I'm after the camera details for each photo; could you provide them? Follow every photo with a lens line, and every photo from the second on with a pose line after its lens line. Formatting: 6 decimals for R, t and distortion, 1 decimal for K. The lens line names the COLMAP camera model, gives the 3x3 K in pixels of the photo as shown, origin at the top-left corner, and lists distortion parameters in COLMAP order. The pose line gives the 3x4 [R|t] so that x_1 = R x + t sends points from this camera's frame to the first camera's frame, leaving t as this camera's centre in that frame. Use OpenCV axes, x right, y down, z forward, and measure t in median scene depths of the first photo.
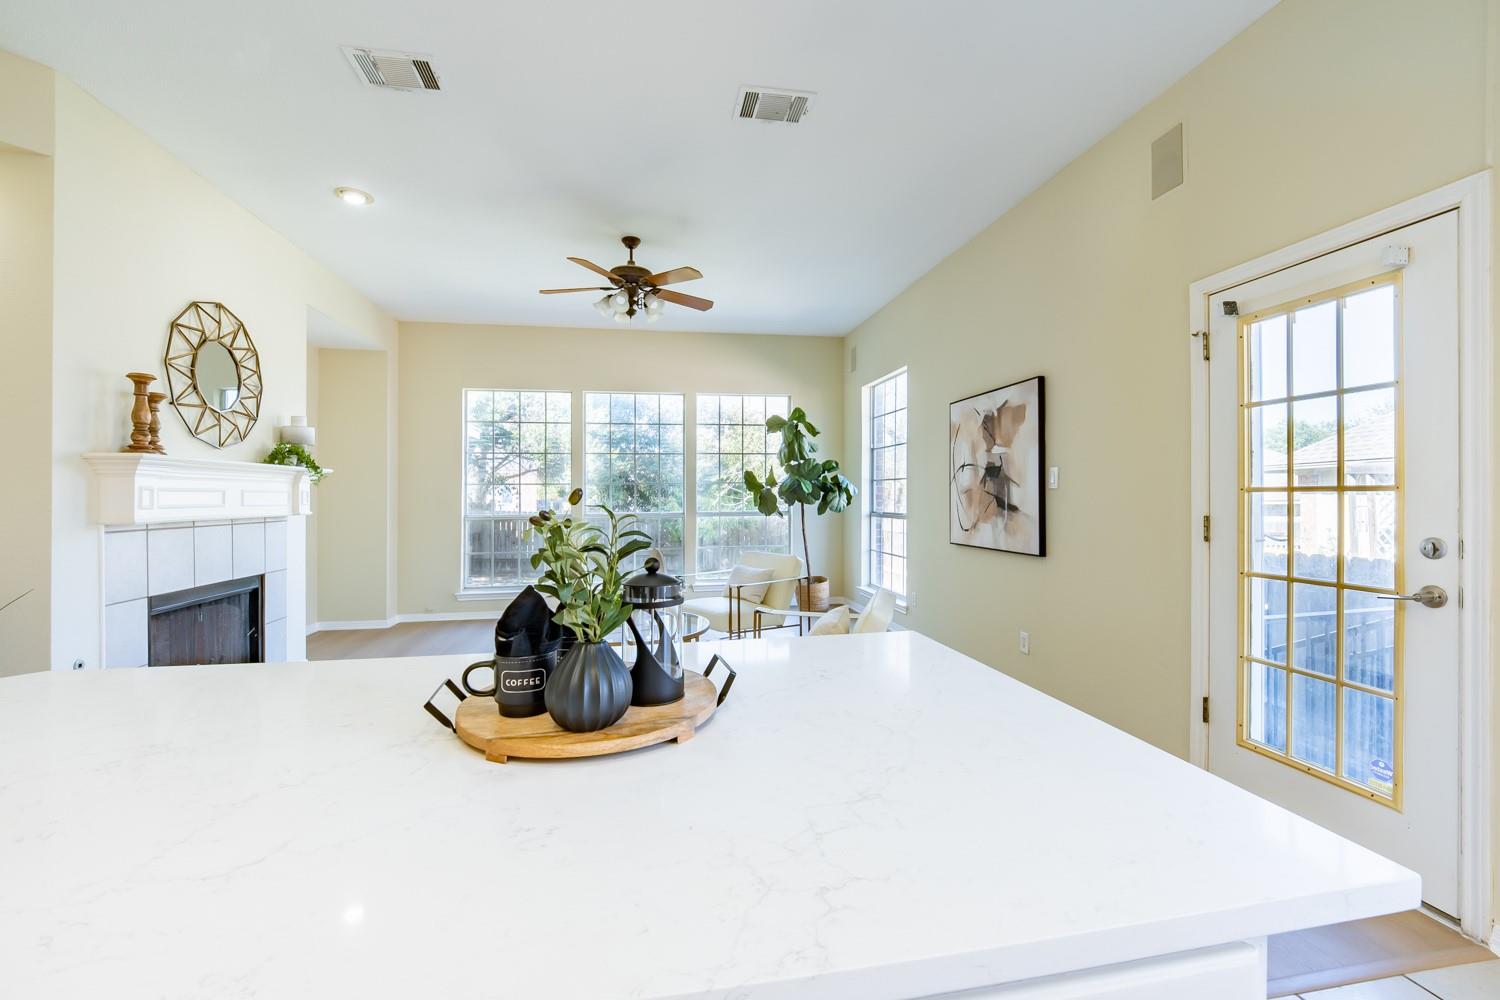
lens RADIAL K [[623.7, 0, 750.0], [0, 623.7, 500.0], [0, 0, 1]] dist [-0.025066, -0.000139]
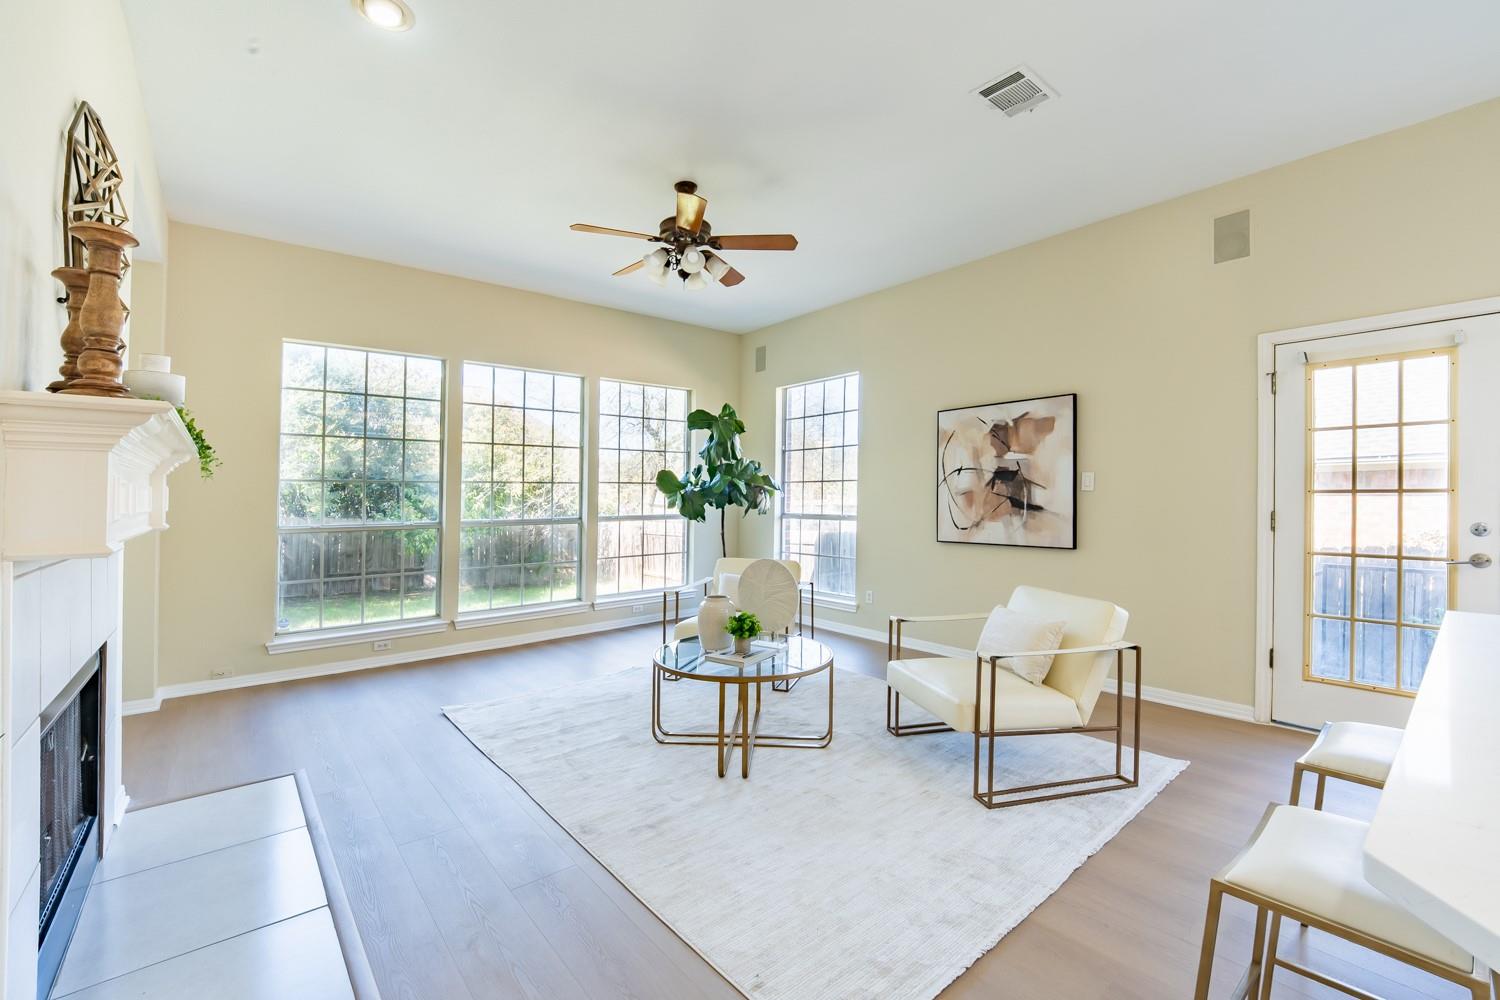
lens RADIAL K [[623.7, 0, 750.0], [0, 623.7, 500.0], [0, 0, 1]] dist [-0.025066, -0.000139]
pose [[0.867836, -0.000922, 0.496849, -0.565015], [0.003954, 0.999979, -0.005050, 0.002434], [-0.496835, 0.006347, 0.867822, 0.264328]]
